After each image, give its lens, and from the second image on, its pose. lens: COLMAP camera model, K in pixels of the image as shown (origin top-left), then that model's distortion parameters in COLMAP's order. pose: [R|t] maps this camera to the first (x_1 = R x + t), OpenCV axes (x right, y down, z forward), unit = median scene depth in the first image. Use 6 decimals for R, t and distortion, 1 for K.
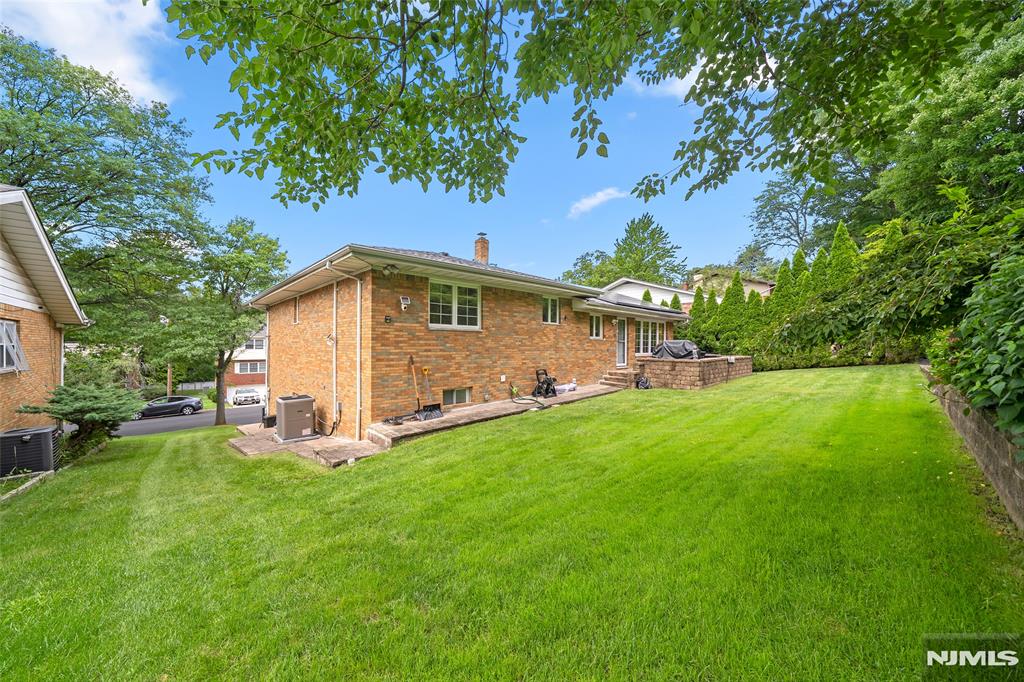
lens RADIAL K [[350.9, 0, 511.4], [0, 350.9, 343.7], [0, 0, 1]] dist [-0.000144, -0.000004]
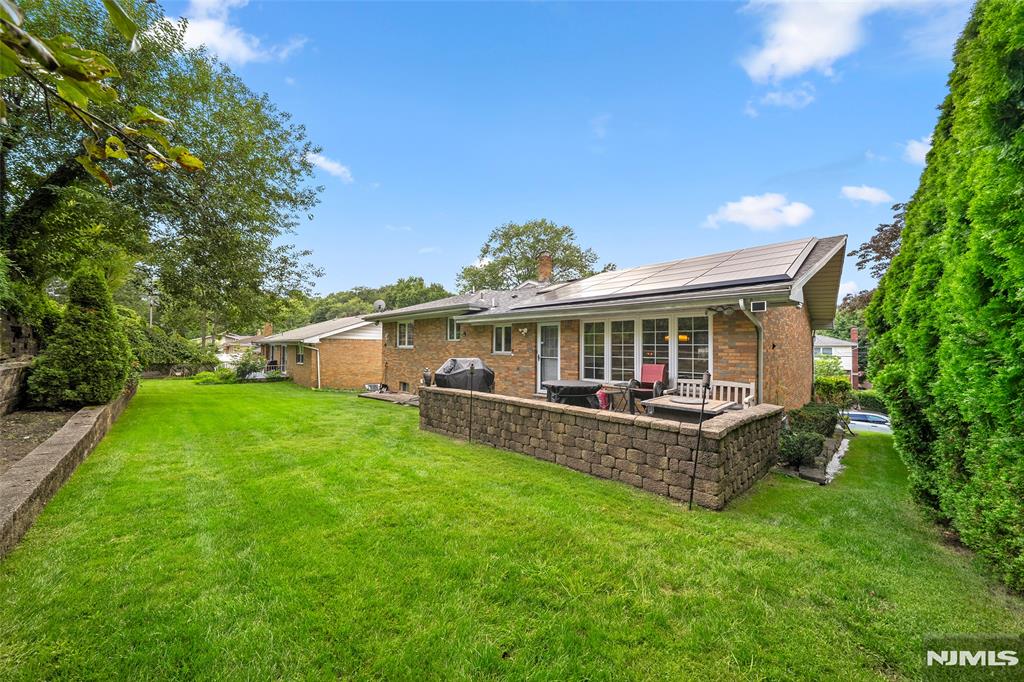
lens RADIAL K [[350.9, 0, 512.2], [0, 350.9, 345.2], [0, 0, 1]] dist [-0.000144, -0.000004]
pose [[0.032506, -0.006414, -0.999451, 1.187441], [0.003436, 0.999974, -0.006305, -0.032157], [0.999466, -0.003230, 0.032527, 1.091484]]
